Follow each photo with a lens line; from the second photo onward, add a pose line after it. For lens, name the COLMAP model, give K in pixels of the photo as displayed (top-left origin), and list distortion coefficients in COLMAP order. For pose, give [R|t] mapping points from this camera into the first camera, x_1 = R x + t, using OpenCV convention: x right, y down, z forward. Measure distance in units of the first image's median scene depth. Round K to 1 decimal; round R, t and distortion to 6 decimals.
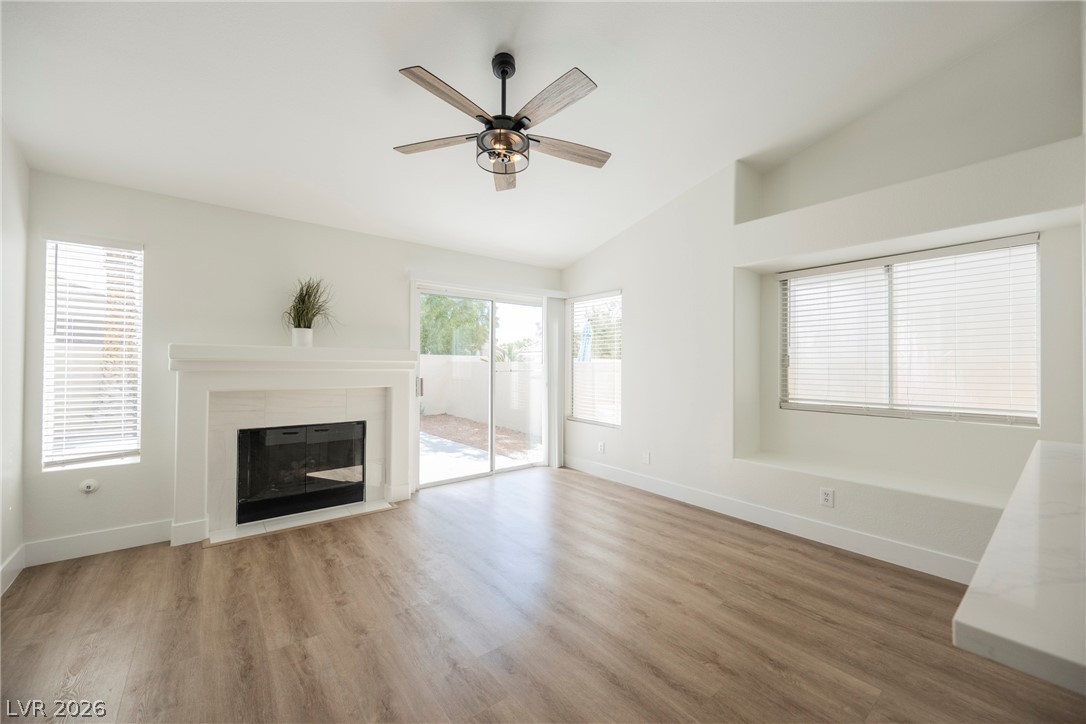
lens RADIAL K [[420.6, 0, 547.3], [0, 420.6, 361.2], [0, 0, 1]] dist [-0.002320, -0.000782]
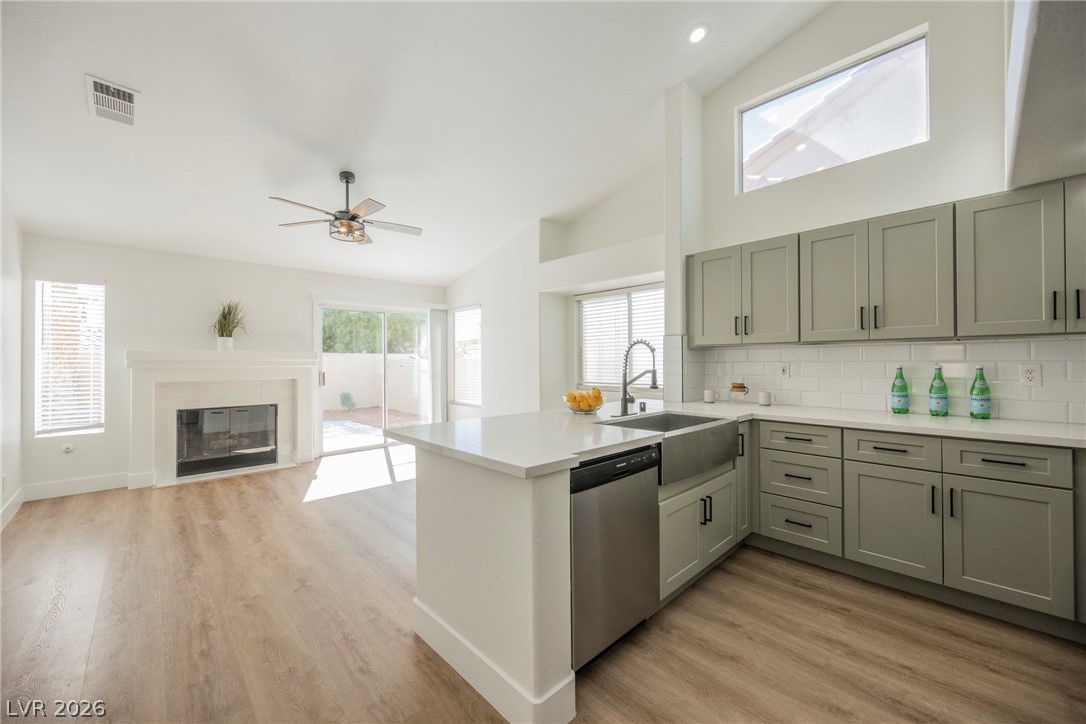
lens RADIAL K [[420.6, 0, 546.4], [0, 420.6, 358.3], [0, 0, 1]] dist [-0.002320, -0.000782]
pose [[0.996360, -0.011635, 0.084450, 0.397879], [0.011459, 0.999931, 0.002557, 0.001202], [-0.084474, -0.001580, 0.996424, -0.528147]]
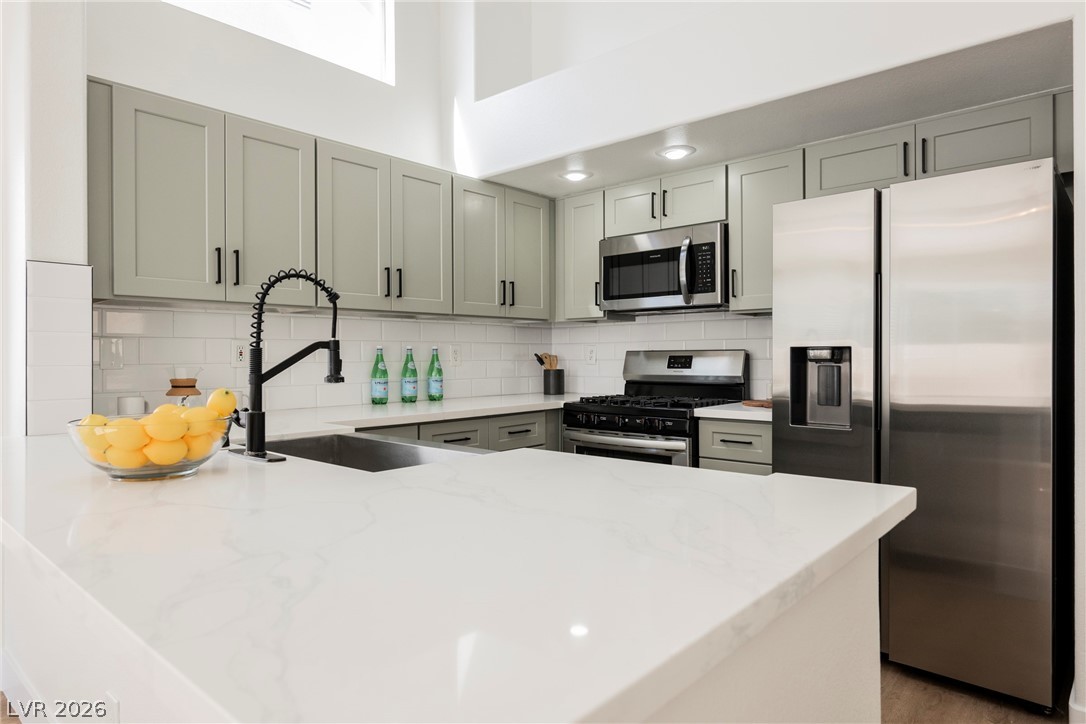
lens RADIAL K [[646.8, 0, 547.4], [0, 646.8, 356.8], [0, 0, 1]] dist [0.005561, 0.001285]
pose [[-0.166015, -0.006912, 0.986099, 0.075547], [-0.002727, 0.999975, 0.006550, 0.038608], [-0.986119, -0.001602, -0.166030, 0.186967]]
